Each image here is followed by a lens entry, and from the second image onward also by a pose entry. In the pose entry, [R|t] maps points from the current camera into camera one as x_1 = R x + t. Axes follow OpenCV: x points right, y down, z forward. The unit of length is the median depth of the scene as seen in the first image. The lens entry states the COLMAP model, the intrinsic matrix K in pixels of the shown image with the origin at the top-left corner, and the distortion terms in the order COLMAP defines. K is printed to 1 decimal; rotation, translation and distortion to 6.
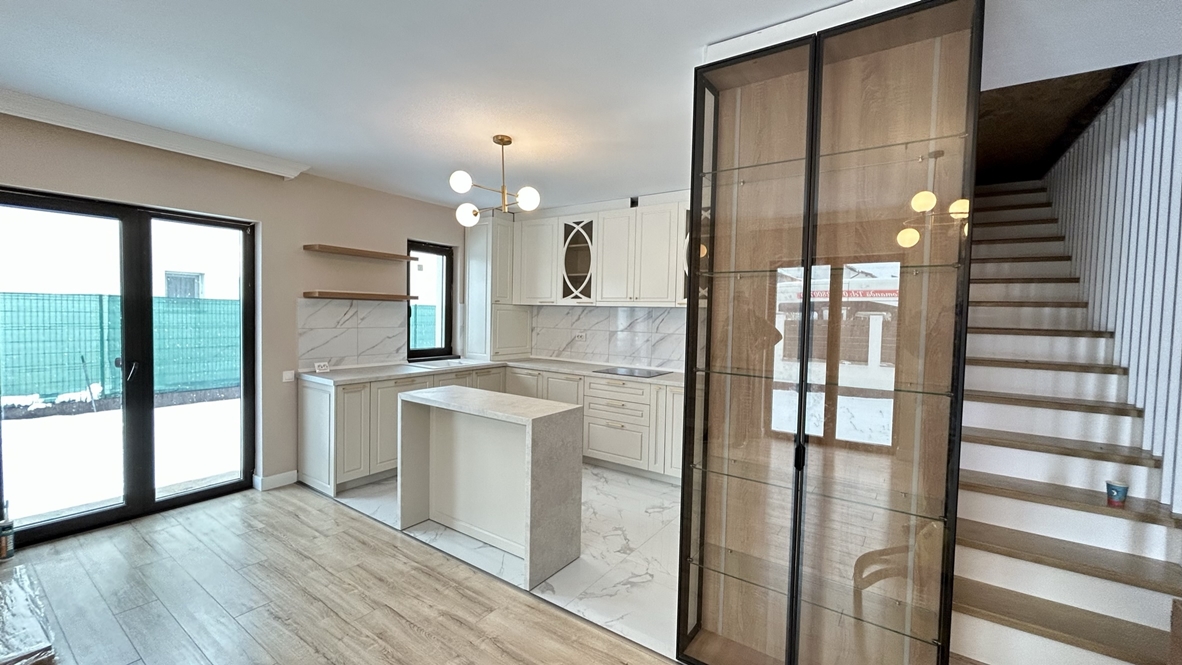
lens RADIAL K [[474.5, 0, 593.2], [0, 474.5, 330.8], [0, 0, 1]] dist [-0.002404, 0.000177]
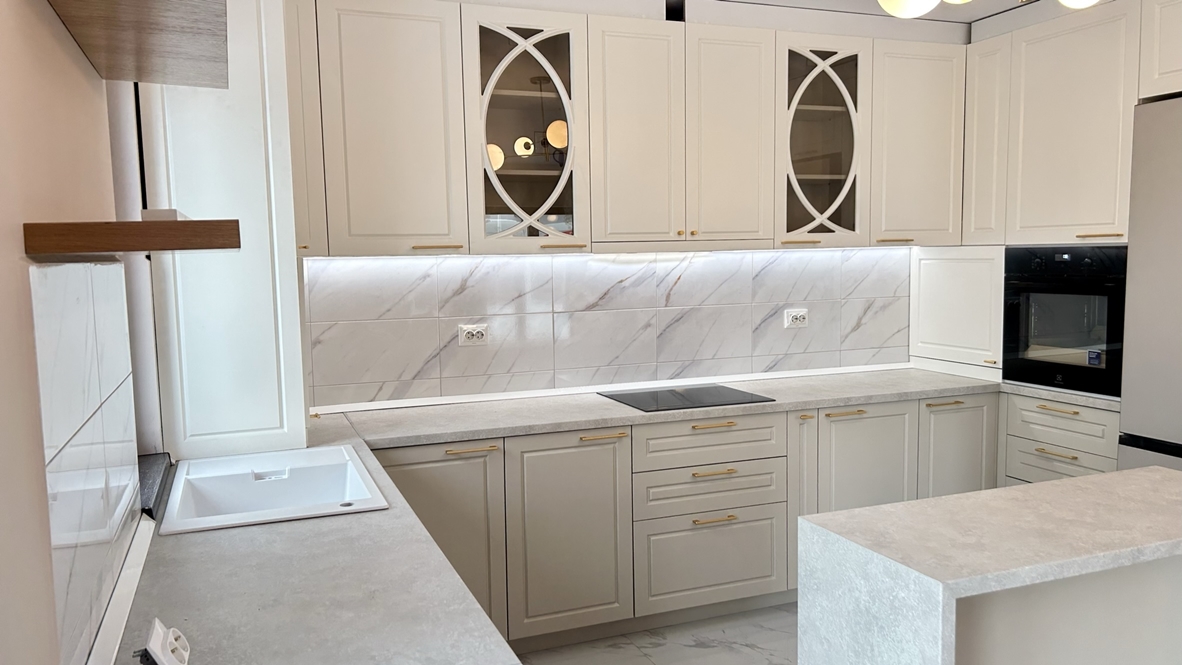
lens RADIAL K [[886.6, 0, 591.0], [0, 886.6, 332.5], [0, 0, 1]] dist [0.084512, -0.001480]
pose [[0.555928, -0.103496, 0.824762, -0.667739], [0.062491, 0.994614, 0.082688, -0.050486], [-0.828878, 0.005572, 0.559401, 0.610797]]
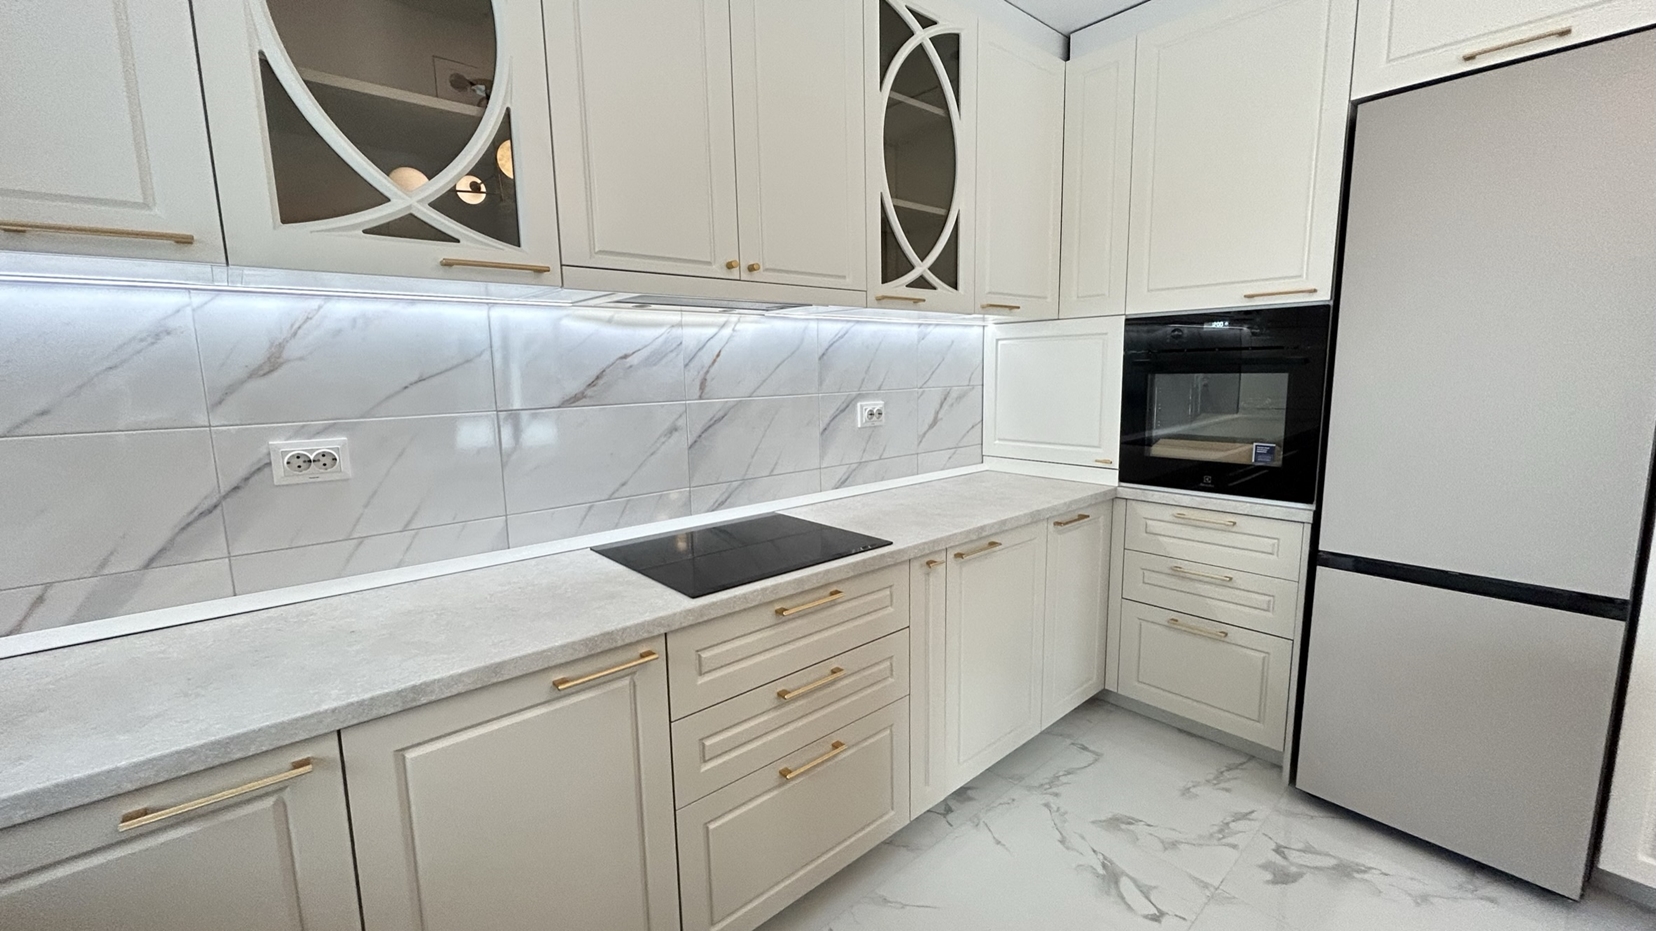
lens RADIAL K [[664.8, 0, 831.0], [0, 664.8, 463.1], [0, 0, 1]] dist [-0.002404, 0.000177]
pose [[0.239077, -0.161354, 0.957500, -0.266571], [0.063171, 0.986592, 0.150483, -0.014826], [-0.968943, 0.024509, 0.246065, 0.871690]]
